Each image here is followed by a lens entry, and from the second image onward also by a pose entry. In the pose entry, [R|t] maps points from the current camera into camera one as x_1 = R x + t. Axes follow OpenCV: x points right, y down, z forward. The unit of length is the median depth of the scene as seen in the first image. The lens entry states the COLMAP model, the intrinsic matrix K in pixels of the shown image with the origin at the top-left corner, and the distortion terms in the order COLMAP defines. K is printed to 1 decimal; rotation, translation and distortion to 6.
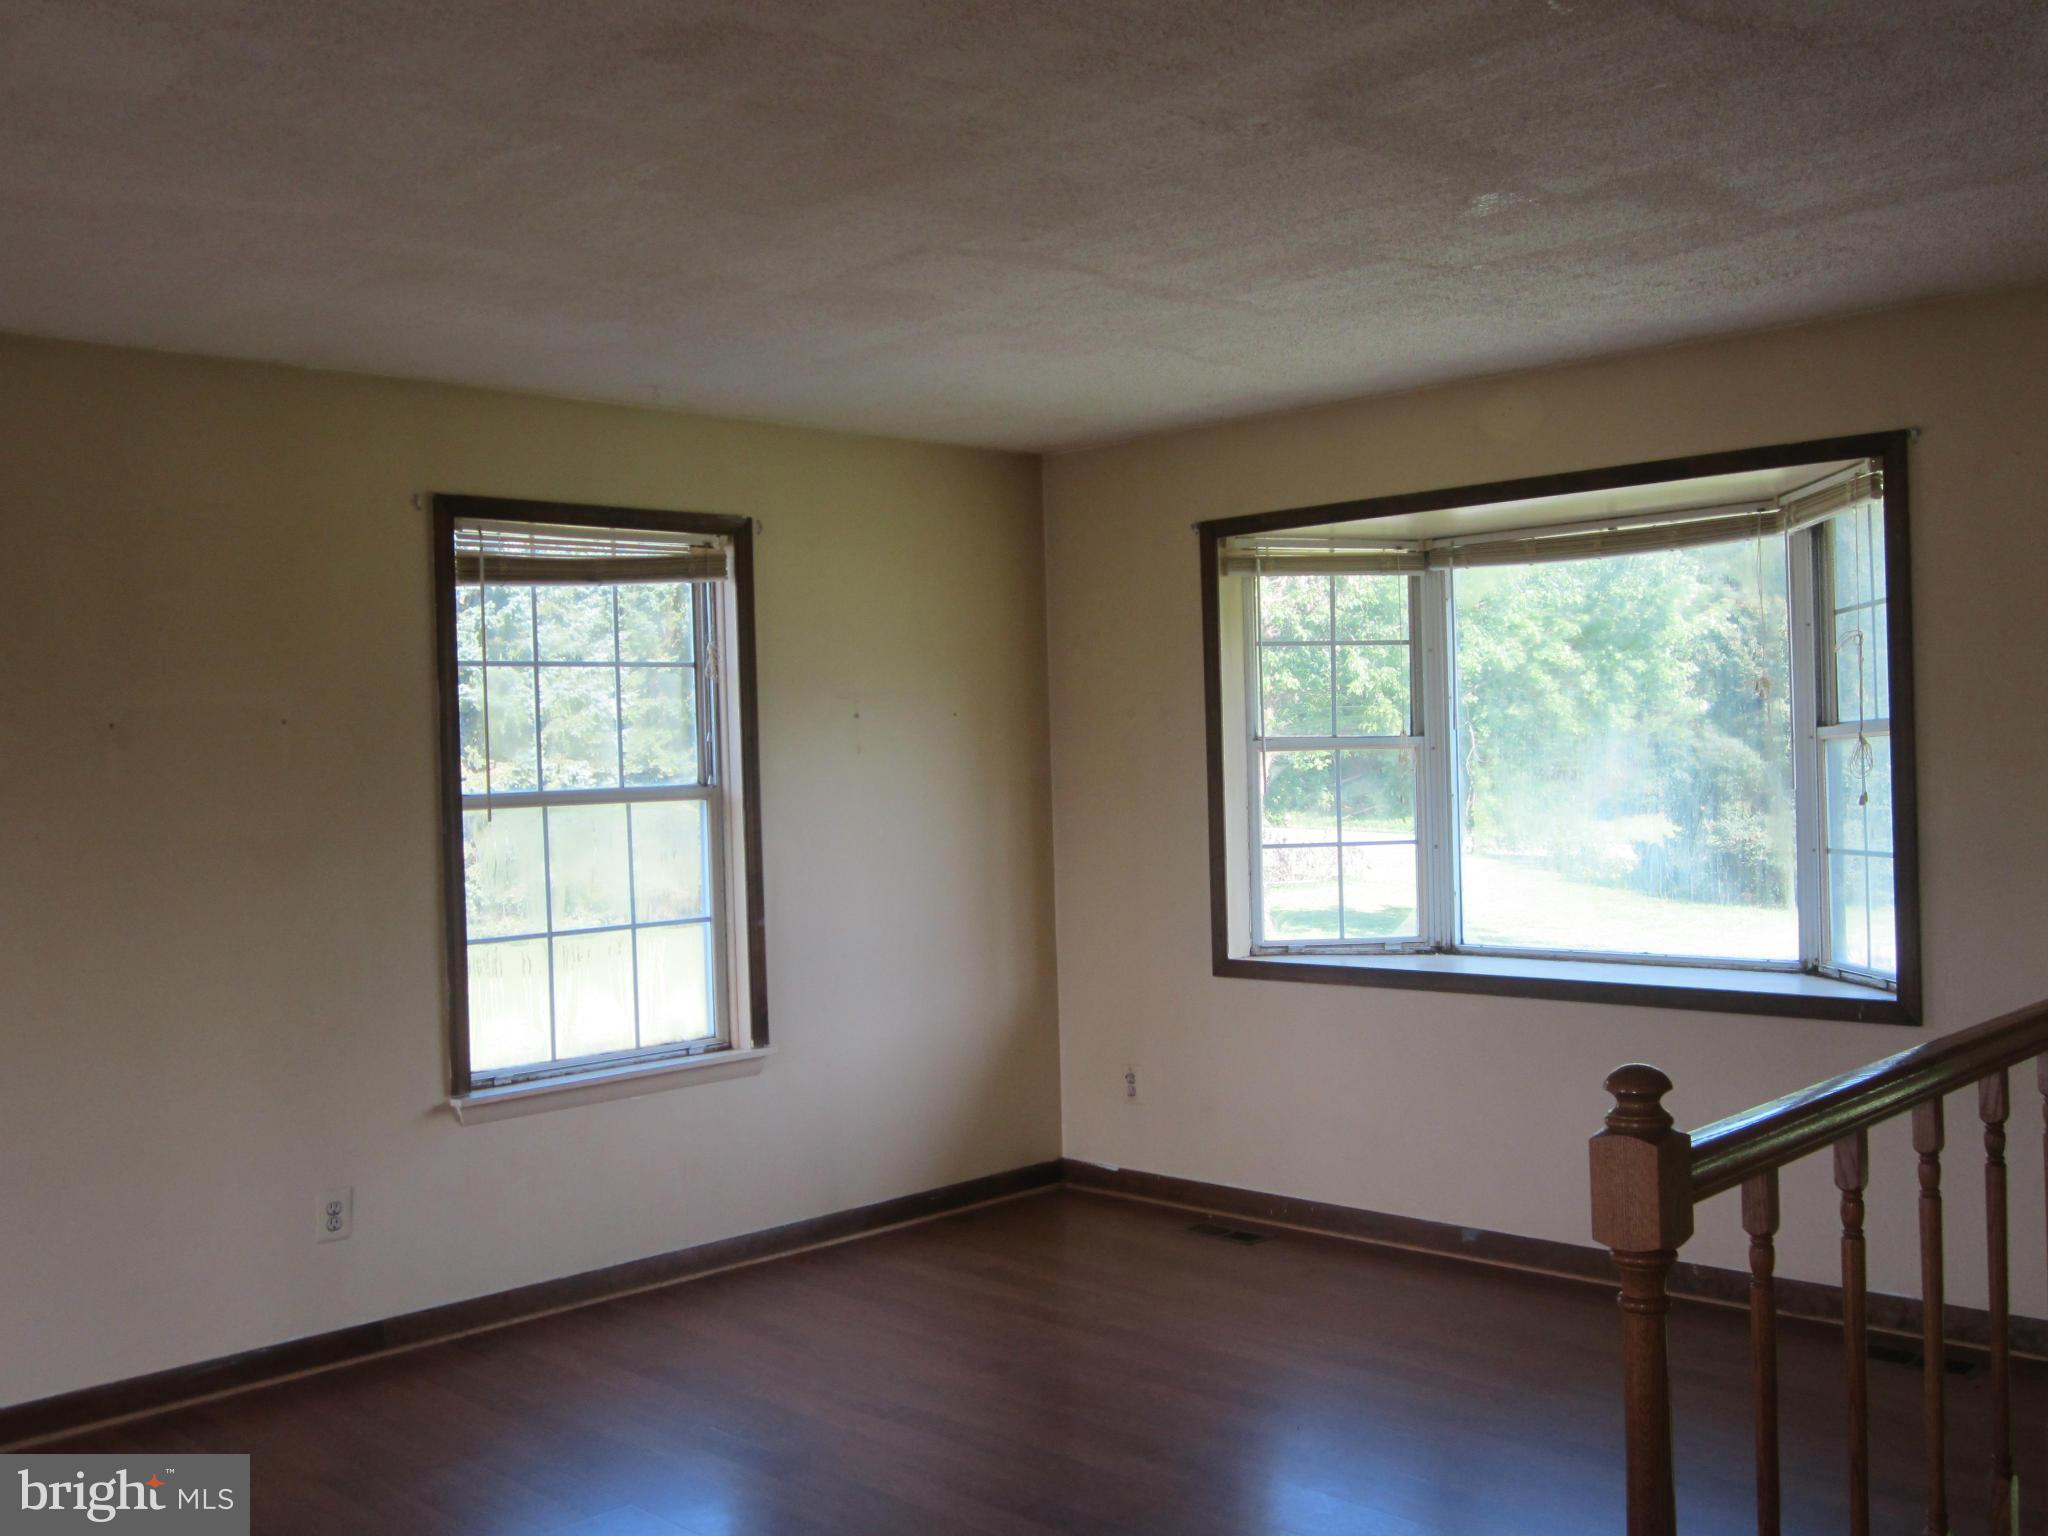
lens RADIAL K [[1949.2, 0, 1024.0], [0, 1949.2, 768.0], [0, 0, 1]] dist [-0.060664, 0.009414]
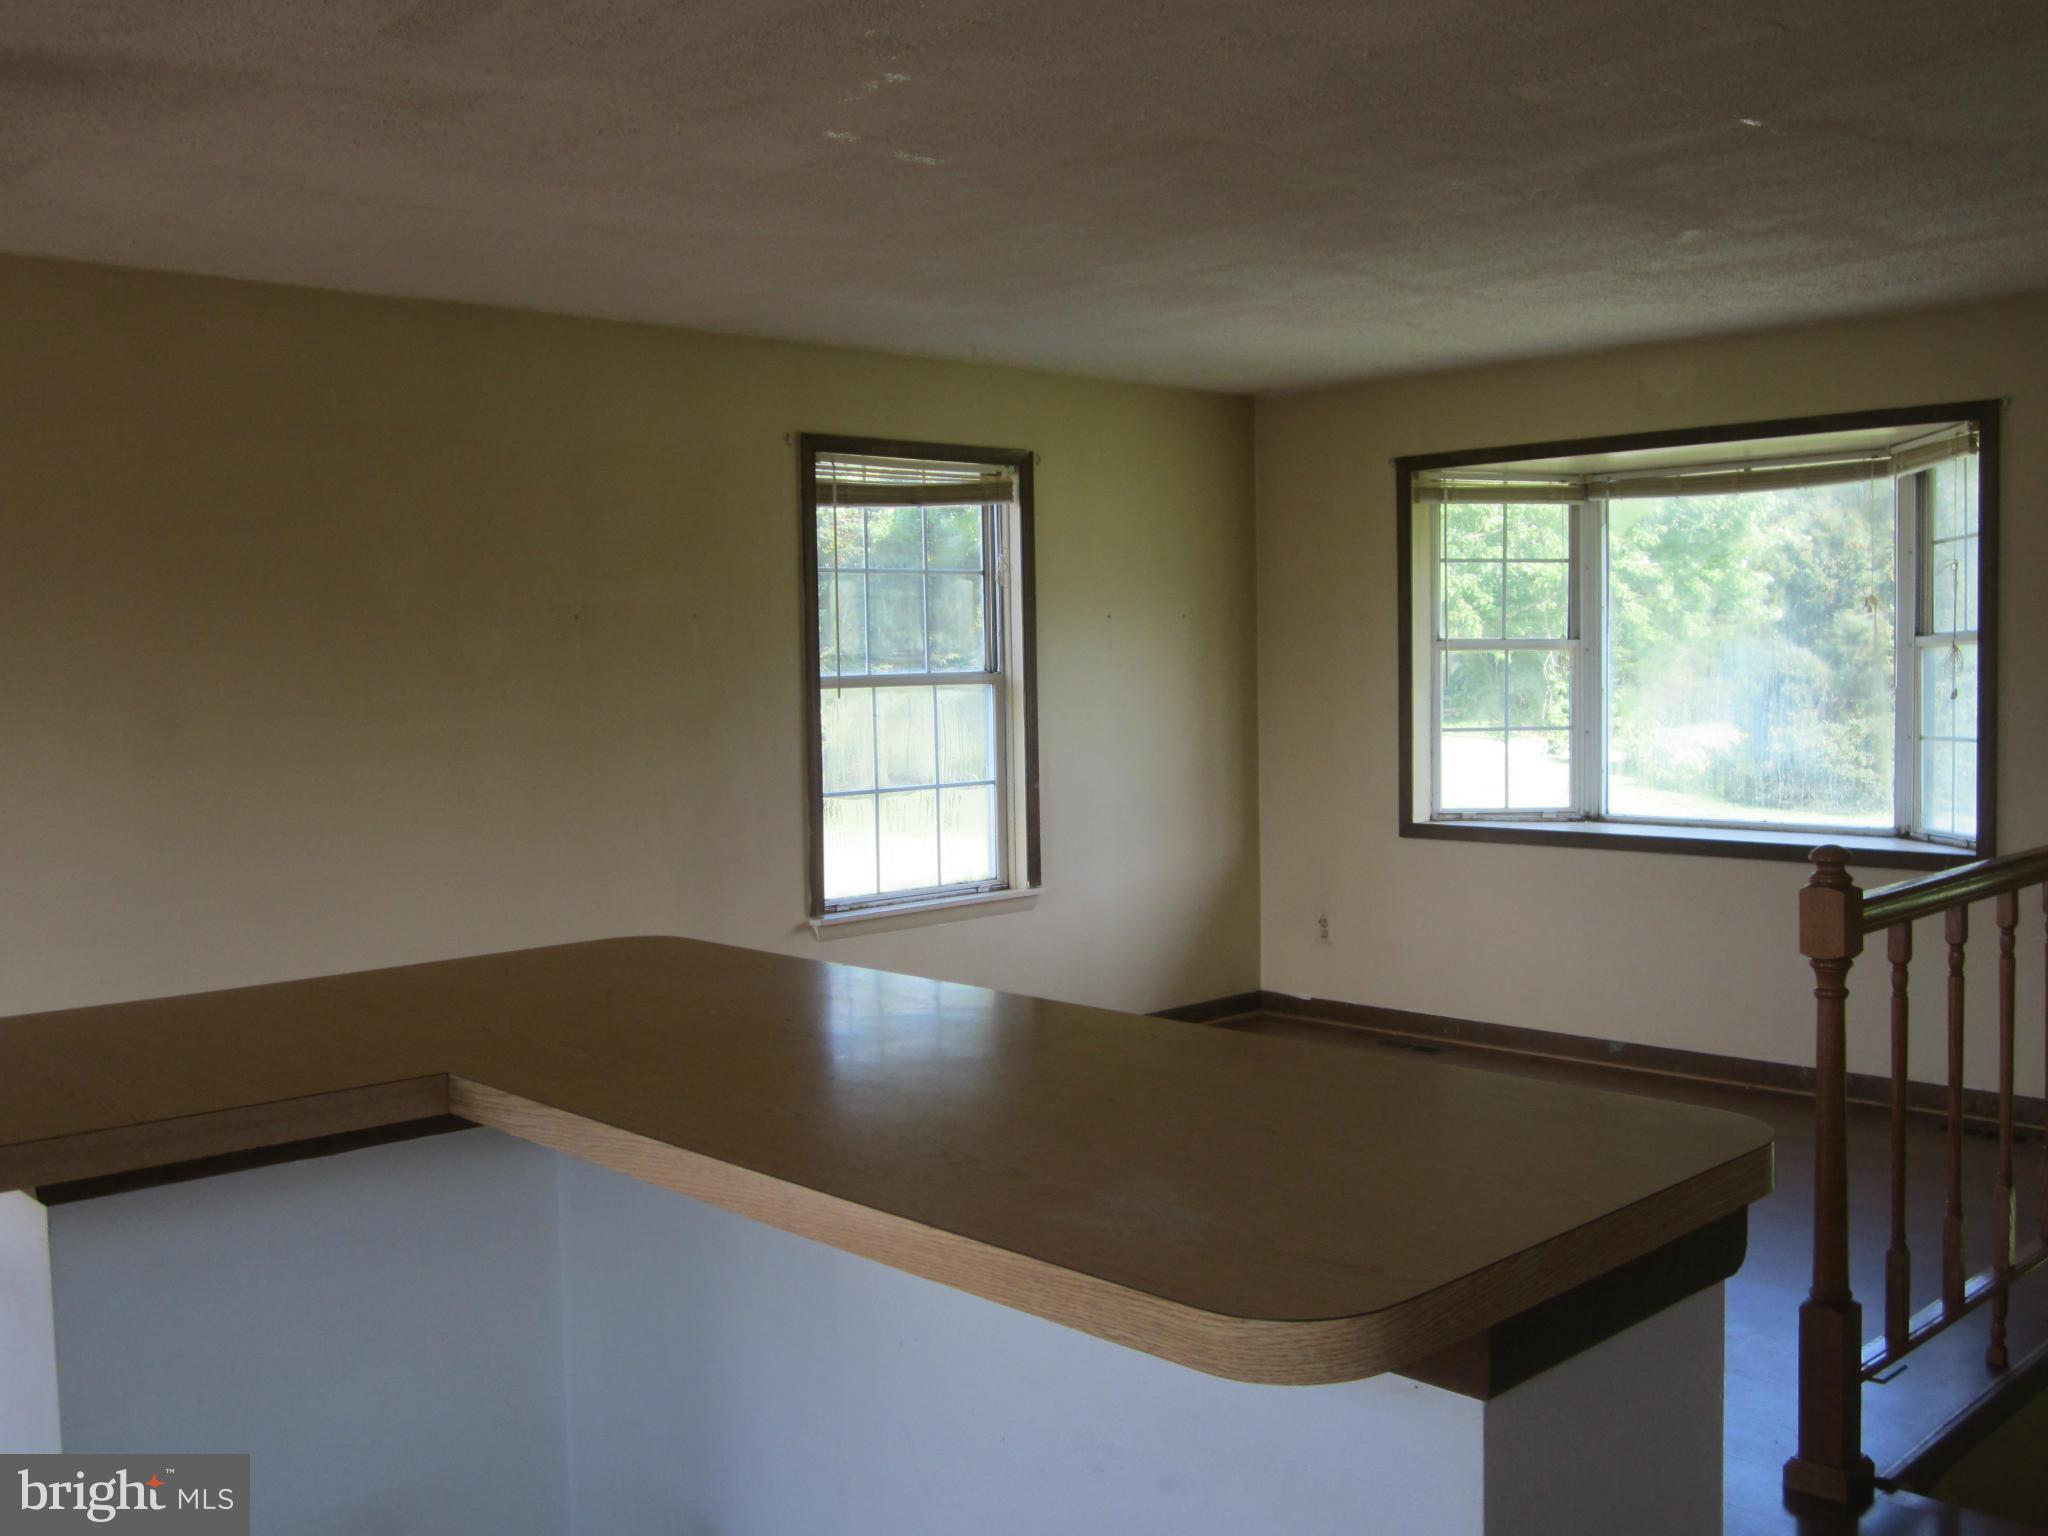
lens RADIAL K [[1949.2, 0, 1024.0], [0, 1949.2, 768.0], [0, 0, 1]] dist [-0.060664, 0.009414]
pose [[0.999555, 0.014116, -0.026280, -0.111295], [-0.012752, 0.998597, 0.051394, 0.005826], [0.026968, -0.051036, 0.998333, -0.218855]]
